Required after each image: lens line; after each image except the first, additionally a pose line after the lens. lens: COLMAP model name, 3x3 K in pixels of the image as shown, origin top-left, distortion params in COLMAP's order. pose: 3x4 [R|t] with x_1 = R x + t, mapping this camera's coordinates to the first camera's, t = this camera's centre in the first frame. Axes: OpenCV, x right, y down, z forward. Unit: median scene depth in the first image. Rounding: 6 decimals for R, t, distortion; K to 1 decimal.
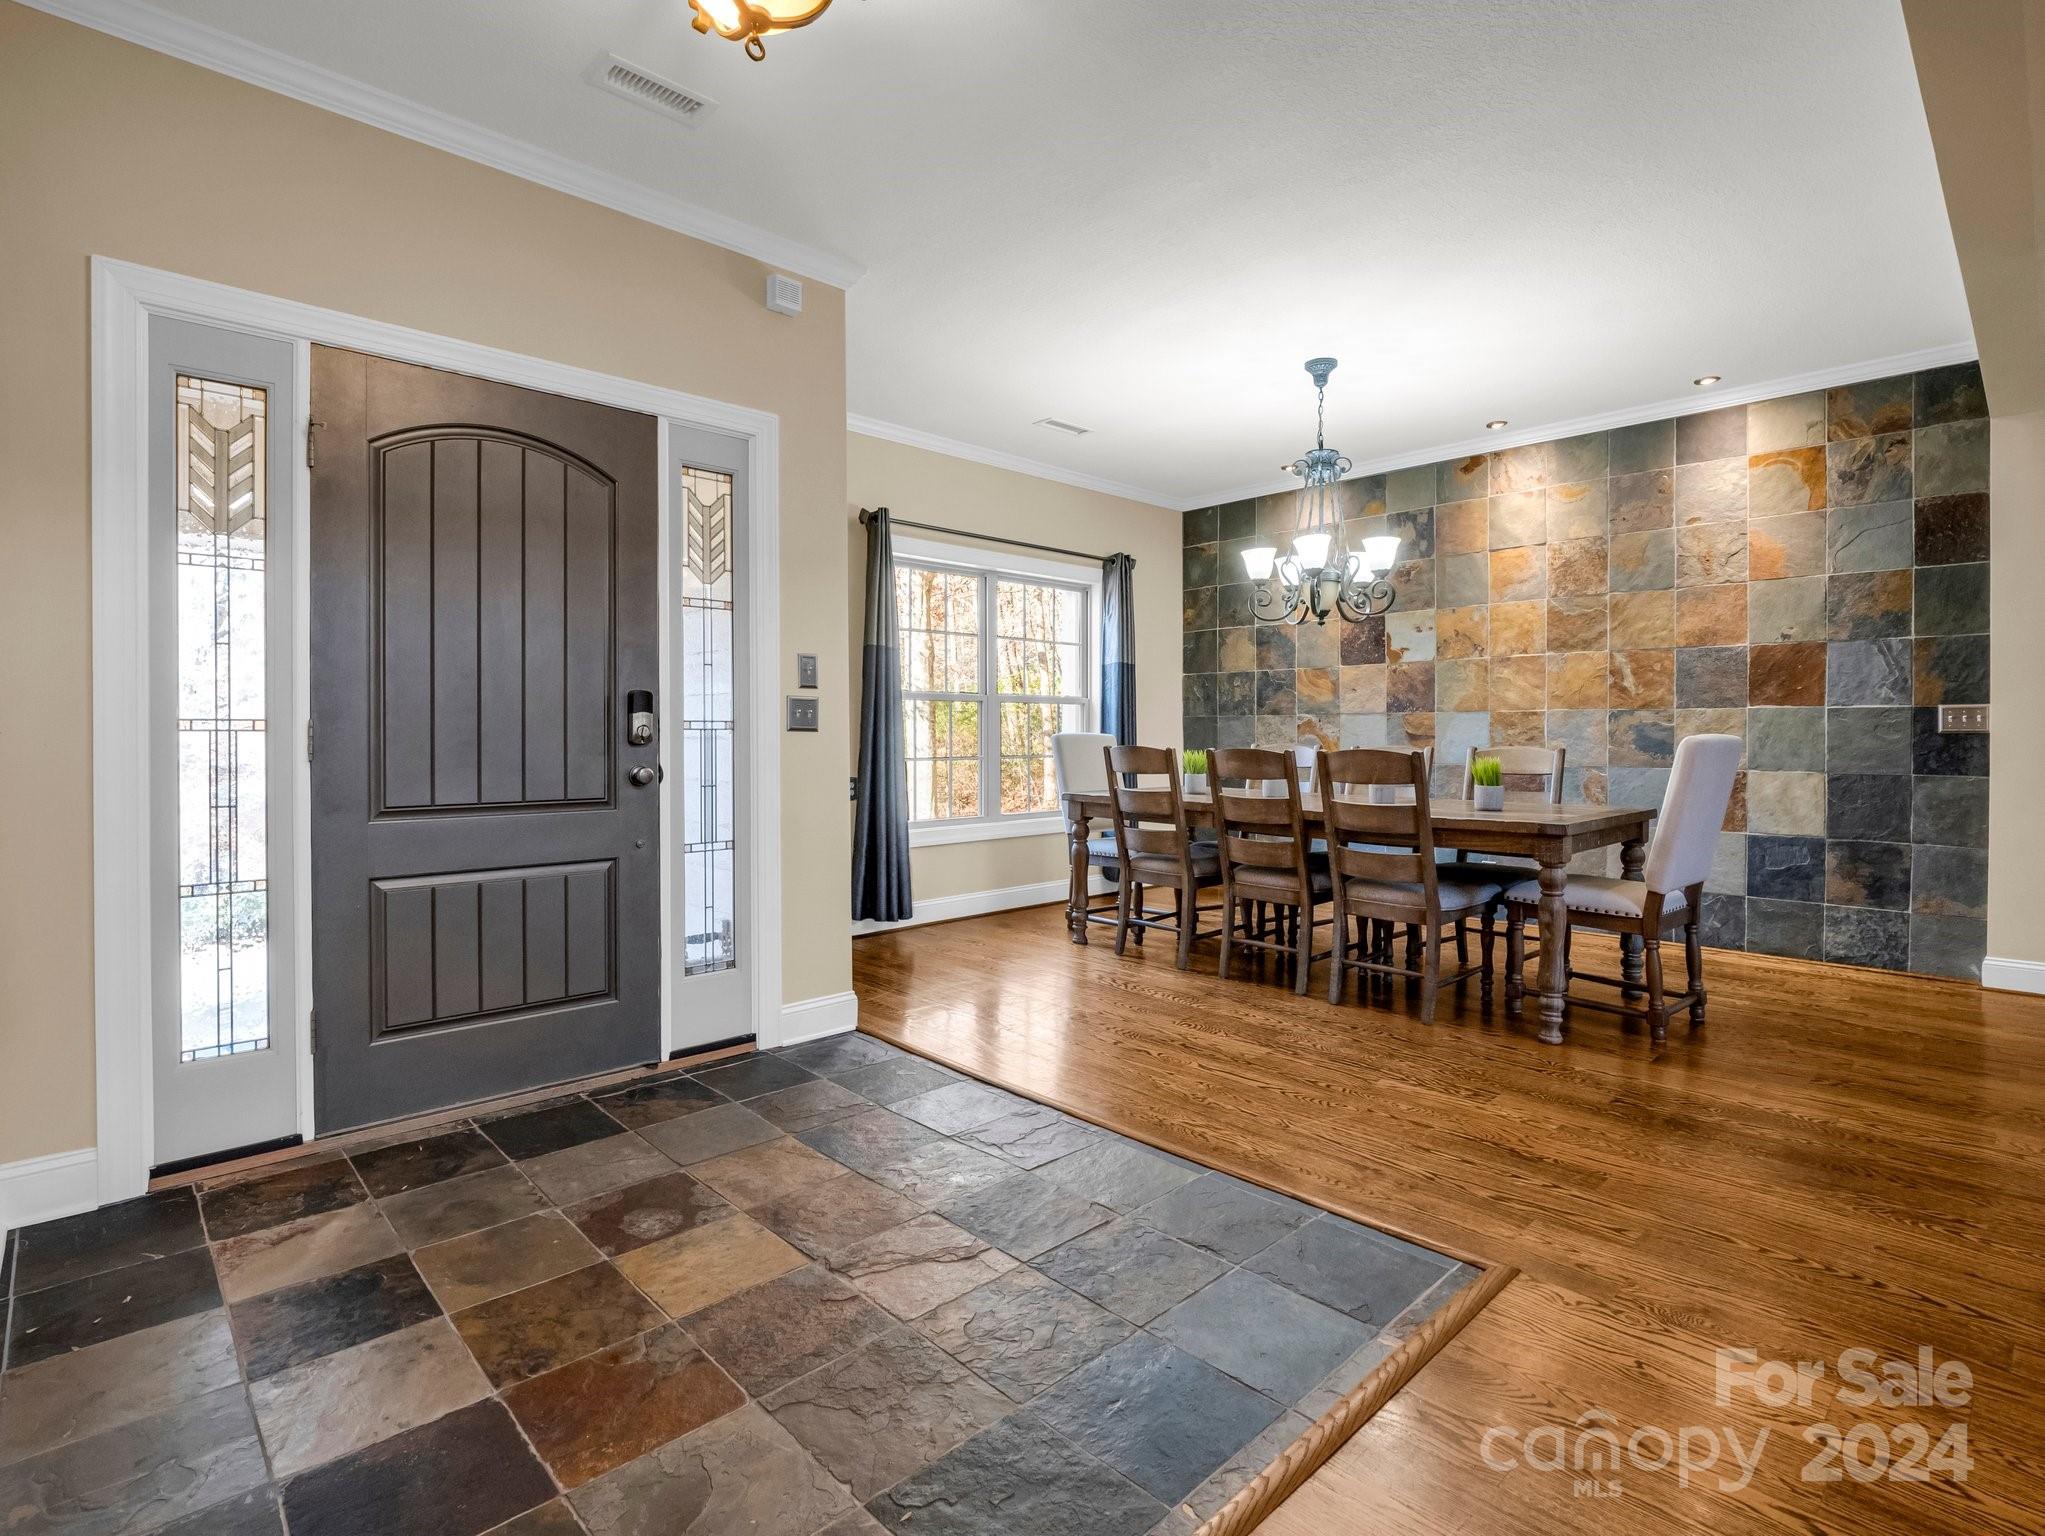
lens RADIAL K [[995.7, 0, 1023.1], [0, 995.7, 756.1], [0, 0, 1]] dist [-0.019405, -0.000835]
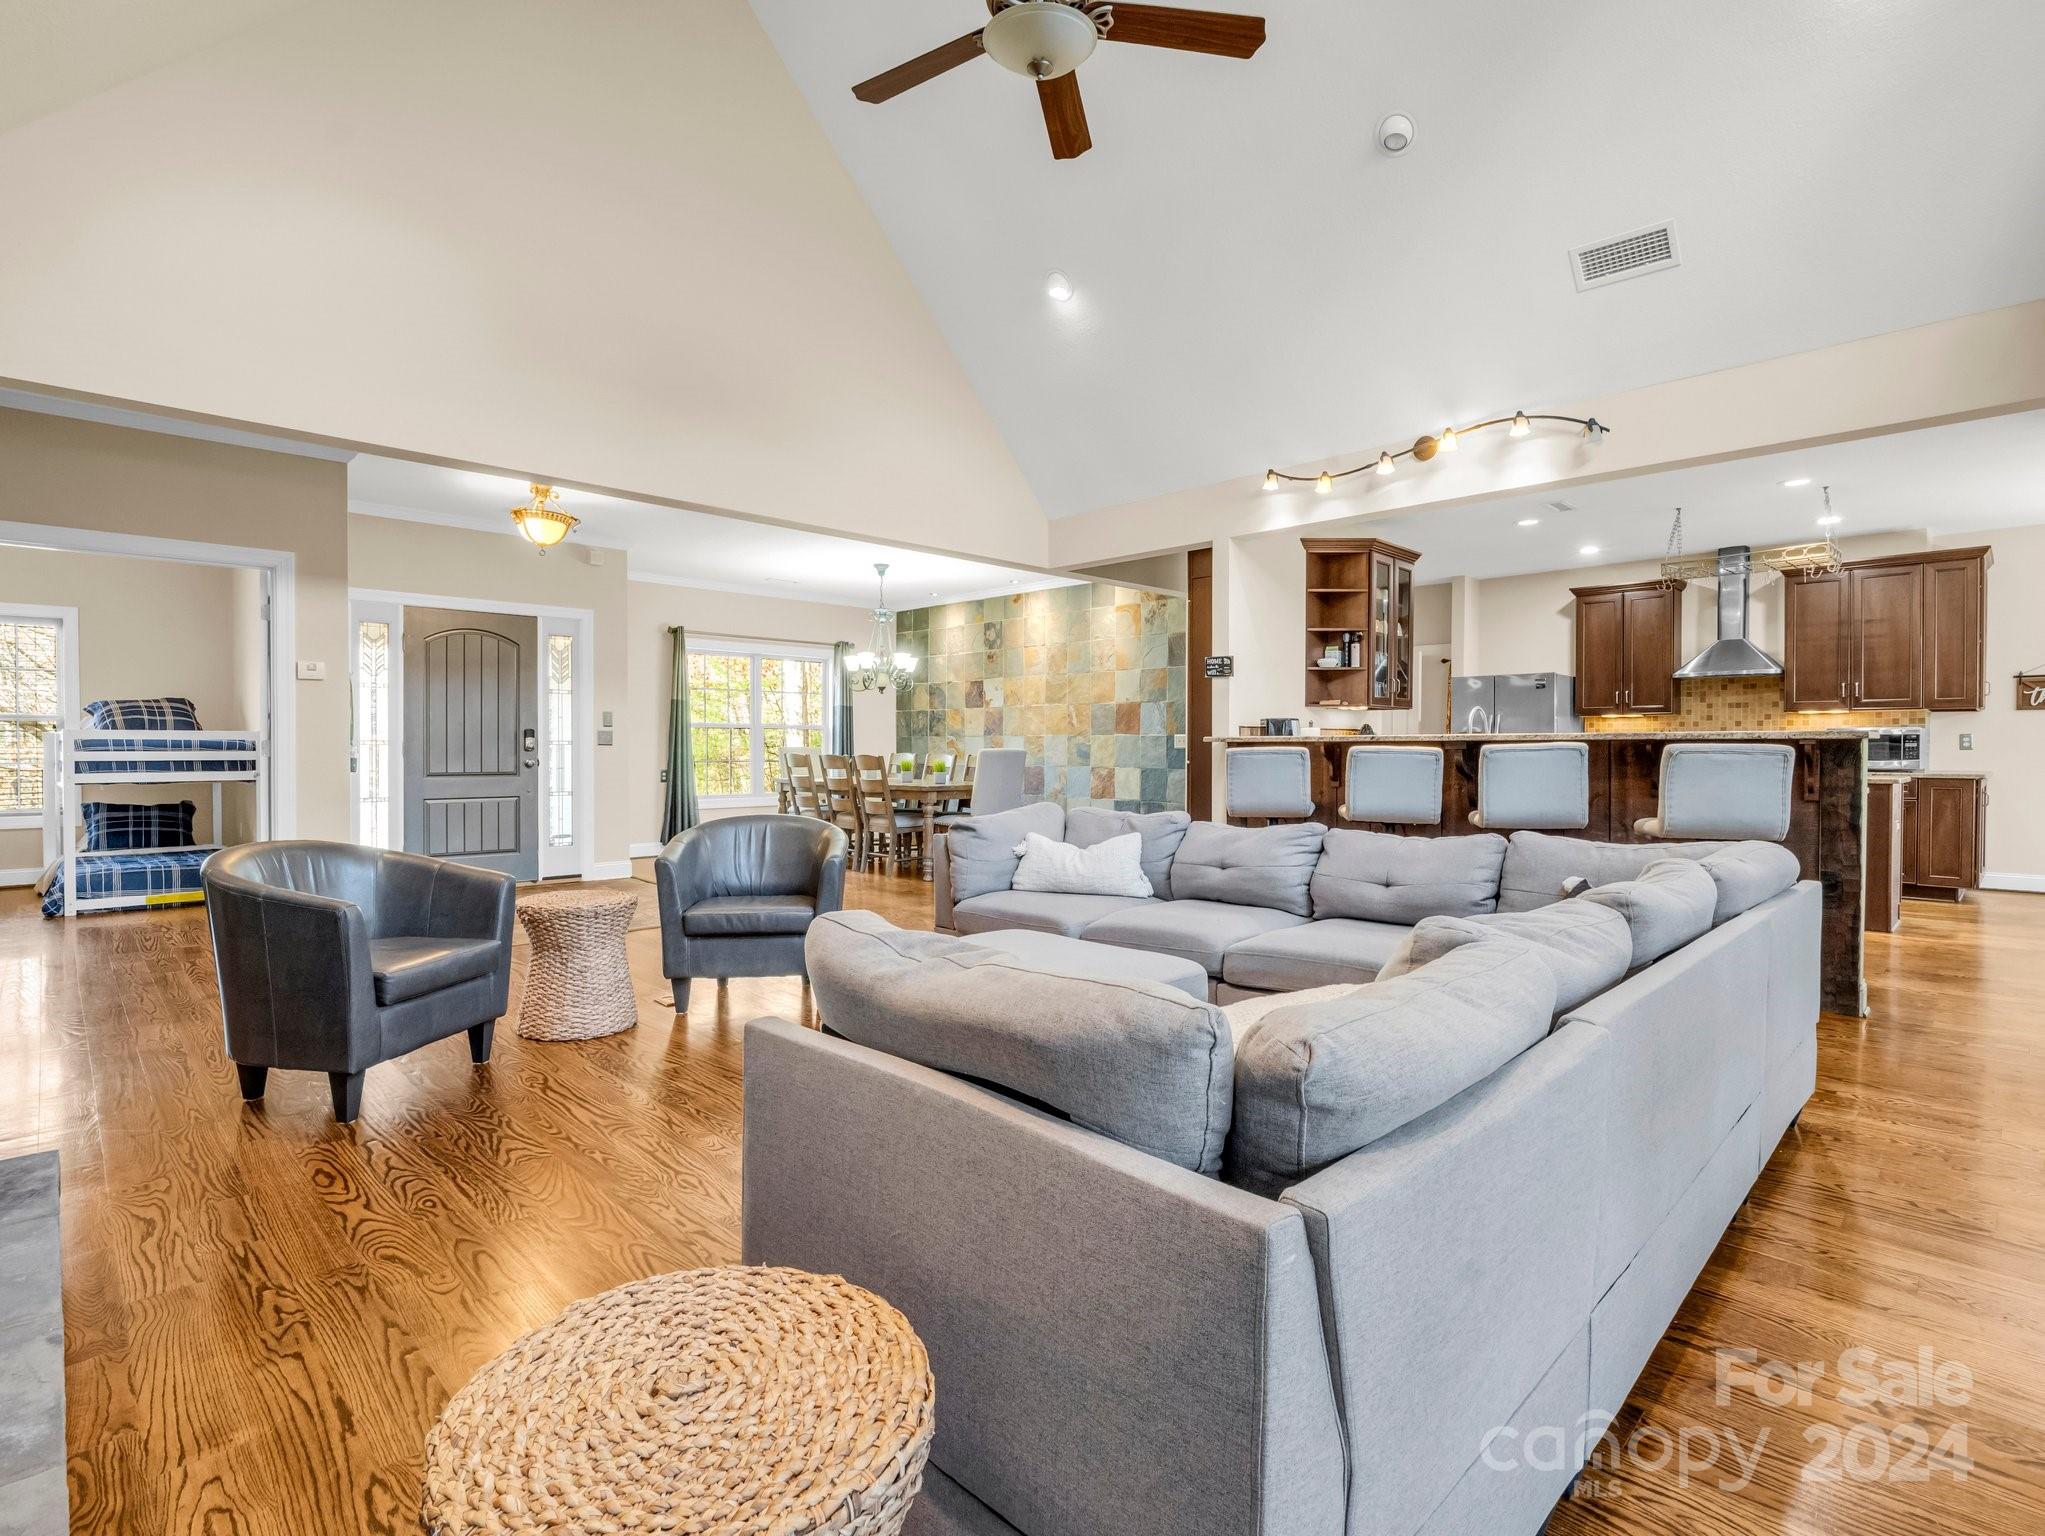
lens RADIAL K [[995.7, 0, 1022.0], [0, 995.7, 767.0], [0, 0, 1]] dist [-0.019405, -0.000835]
pose [[0.999949, 0.004816, 0.008863, 0.560587], [-0.004799, 0.999987, -0.001942, 0.019243], [-0.008872, 0.001899, 0.999959, -1.011928]]
